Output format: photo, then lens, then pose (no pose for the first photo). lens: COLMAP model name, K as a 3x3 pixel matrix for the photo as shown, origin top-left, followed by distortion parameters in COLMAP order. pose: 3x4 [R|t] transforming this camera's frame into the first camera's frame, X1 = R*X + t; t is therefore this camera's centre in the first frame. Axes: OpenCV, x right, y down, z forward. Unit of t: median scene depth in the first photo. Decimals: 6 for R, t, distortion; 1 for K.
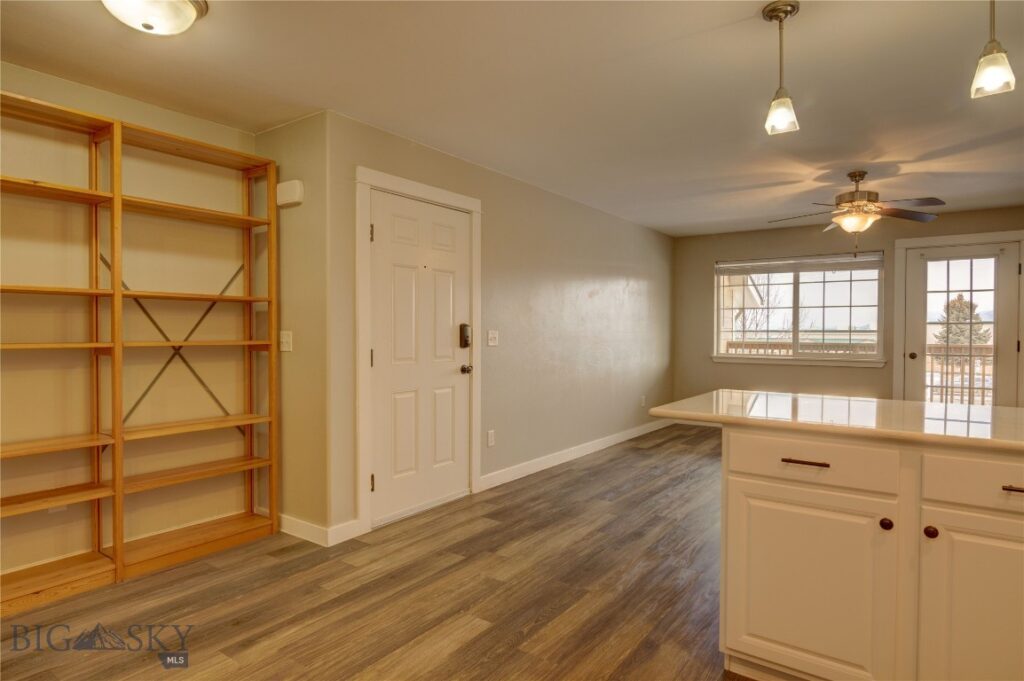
lens RADIAL K [[589.4, 0, 512.6], [0, 589.4, 340.1], [0, 0, 1]] dist [-0.023571, 0.000303]
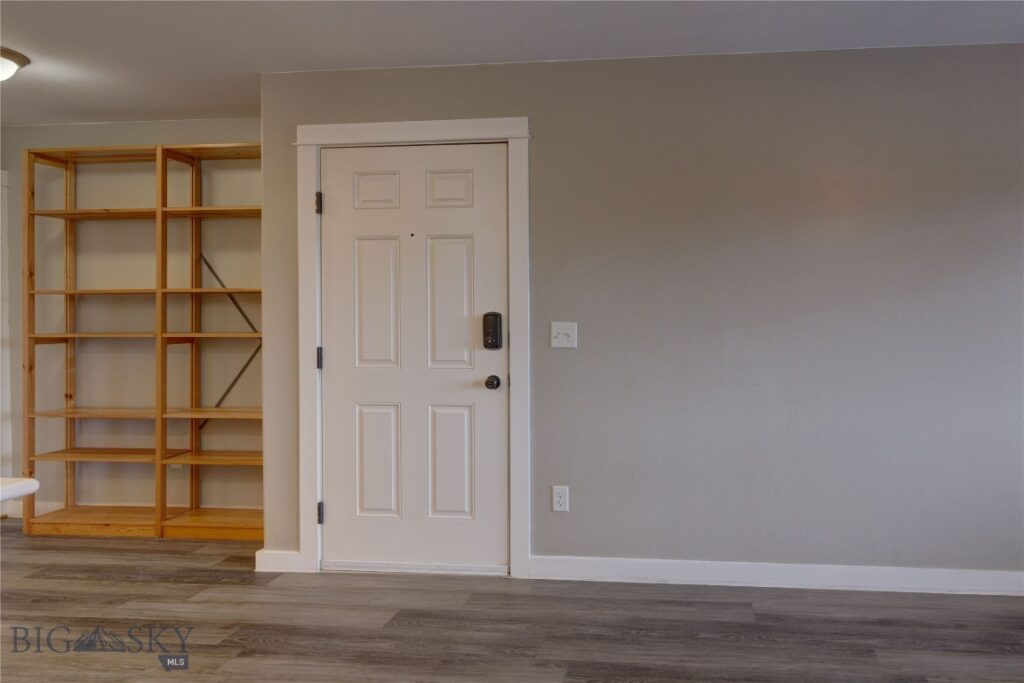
lens RADIAL K [[654.8, 0, 500.0], [0, 654.8, 316.4], [0, 0, 1]] dist [-0.007546, -0.003600]
pose [[0.502442, -0.001663, -0.864610, 0.689445], [-0.009492, 0.999927, -0.007439, -0.022537], [0.864559, 0.011945, 0.502389, 0.794238]]
